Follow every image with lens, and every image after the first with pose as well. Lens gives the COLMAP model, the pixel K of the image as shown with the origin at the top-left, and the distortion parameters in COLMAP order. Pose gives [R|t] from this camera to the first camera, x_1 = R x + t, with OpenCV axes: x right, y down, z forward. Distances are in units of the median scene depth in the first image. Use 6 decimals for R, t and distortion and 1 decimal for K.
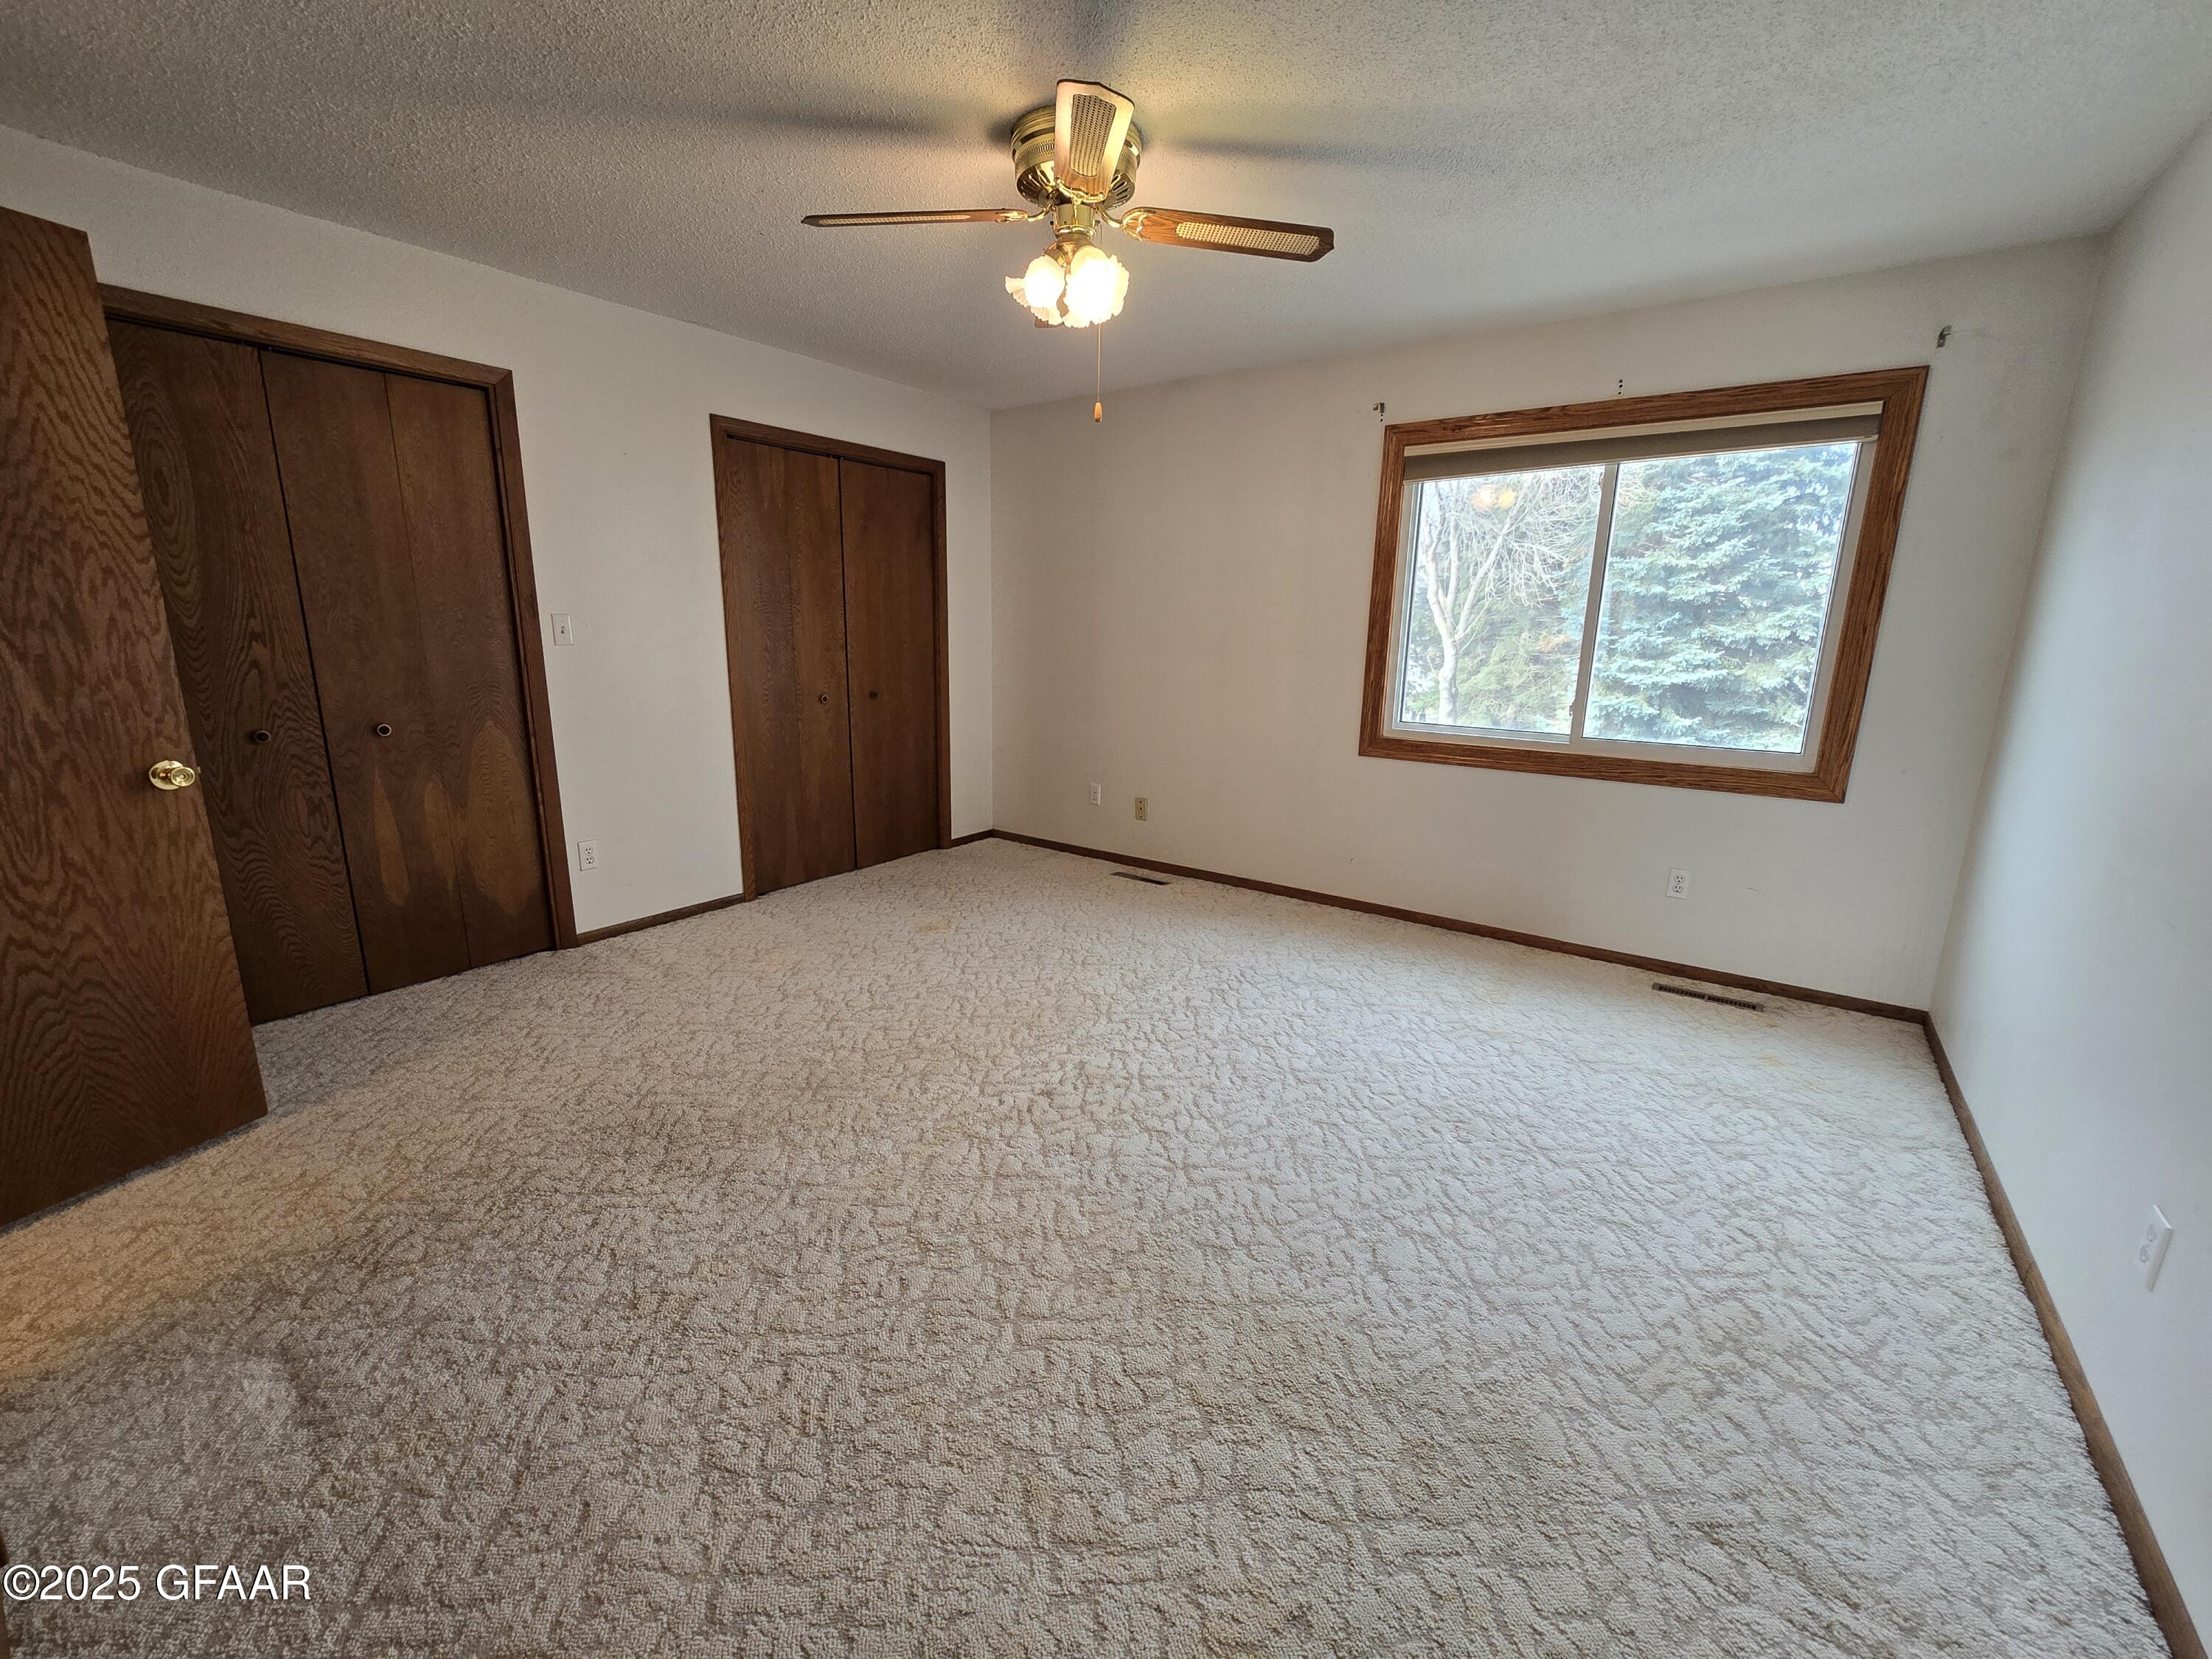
lens RADIAL K [[899.6, 0, 1099.9], [0, 899.6, 829.3], [0, 0, 1]] dist [-0.000143, 0.000317]
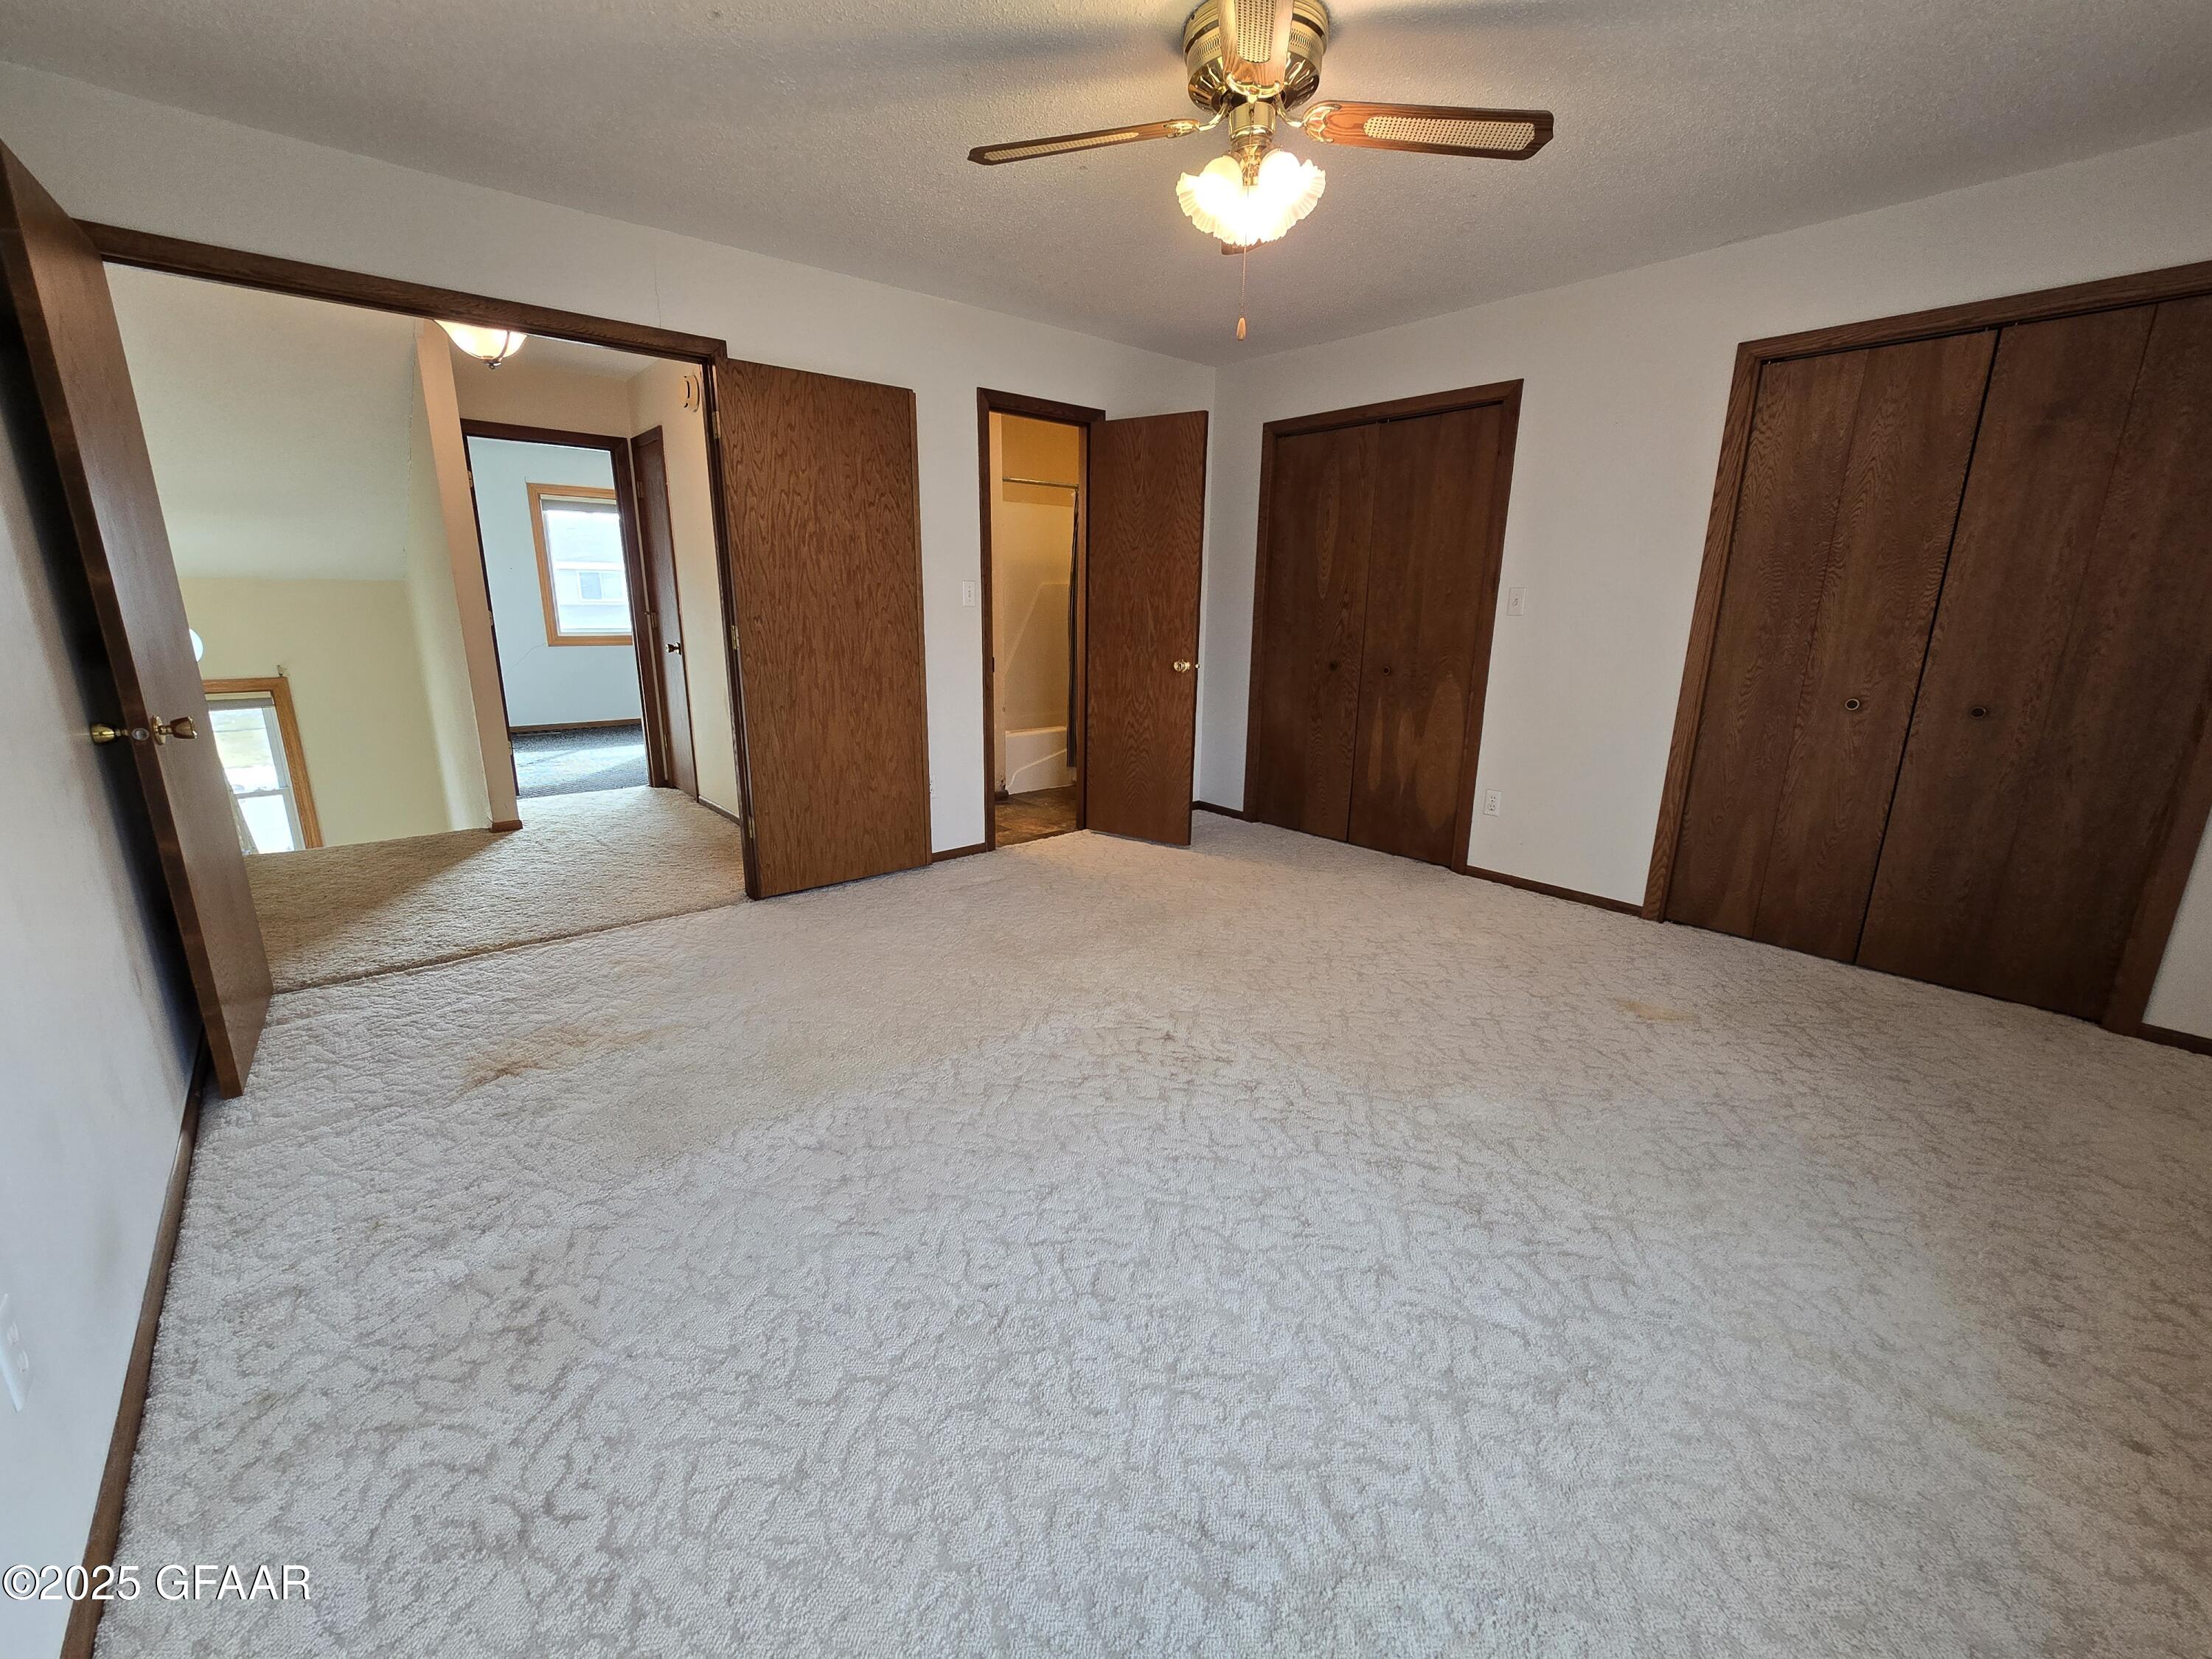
lens RADIAL K [[899.6, 0, 1099.9], [0, 899.6, 829.3], [0, 0, 1]] dist [-0.000143, 0.000317]
pose [[-0.230964, 0.221172, -0.947491, 0.672140], [-0.233389, 0.932795, 0.274633, -0.146129], [0.944555, 0.284565, -0.163823, 0.787757]]
